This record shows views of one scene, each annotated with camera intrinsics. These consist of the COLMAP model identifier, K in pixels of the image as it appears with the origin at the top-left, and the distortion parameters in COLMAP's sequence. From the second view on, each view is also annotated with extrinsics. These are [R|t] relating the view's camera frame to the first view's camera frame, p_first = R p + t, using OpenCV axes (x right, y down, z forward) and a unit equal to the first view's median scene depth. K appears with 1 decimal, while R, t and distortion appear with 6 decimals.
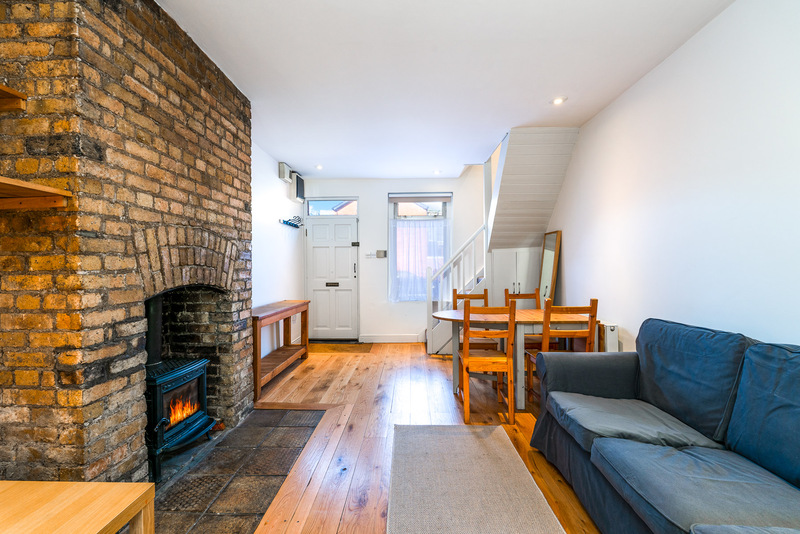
lens RADIAL K [[350.4, 0, 398.7], [0, 350.4, 267.8], [0, 0, 1]] dist [-0.011568, 0.001291]
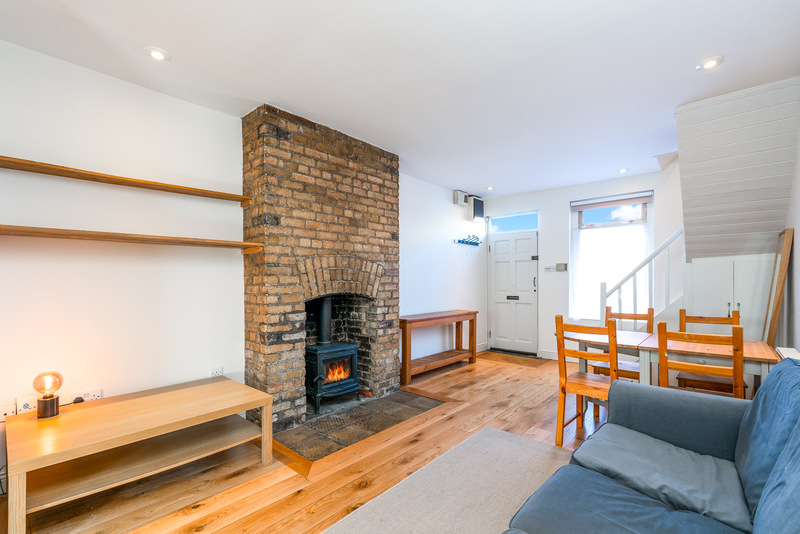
lens RADIAL K [[350.4, 0, 400.9], [0, 350.4, 281.1], [0, 0, 1]] dist [-0.011568, 0.001291]
pose [[0.773169, 0.002063, -0.634197, 0.540130], [-0.001160, 0.999998, 0.001838, -0.007177], [0.634199, -0.000685, 0.773170, -0.018345]]
